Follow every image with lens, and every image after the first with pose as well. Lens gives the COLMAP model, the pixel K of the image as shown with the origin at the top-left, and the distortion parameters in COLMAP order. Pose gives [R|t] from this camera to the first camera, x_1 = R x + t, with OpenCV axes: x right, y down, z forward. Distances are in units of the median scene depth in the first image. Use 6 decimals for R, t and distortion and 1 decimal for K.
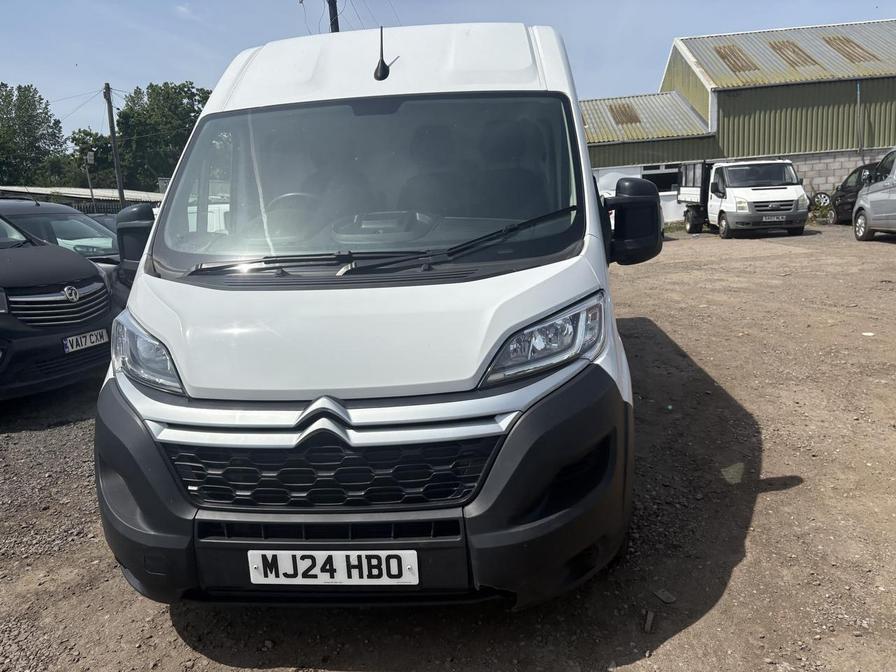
lens RADIAL K [[694.5, 0, 447.7], [0, 694.5, 335.6], [0, 0, 1]] dist [0.002546, 0.004495]
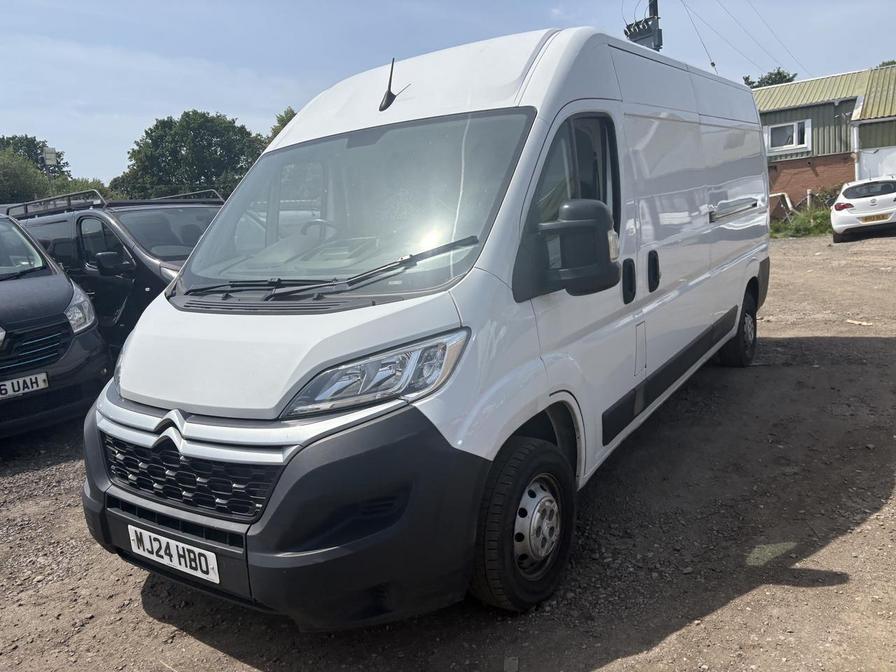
lens RADIAL K [[687.9, 0, 448.7], [0, 687.9, 335.4], [0, 0, 1]] dist [0.003216, 0.003339]
pose [[0.870774, 0.065642, -0.487282, 0.791279], [-0.056884, 0.997843, 0.032768, -0.101178], [0.488382, -0.000815, 0.872629, 0.205689]]
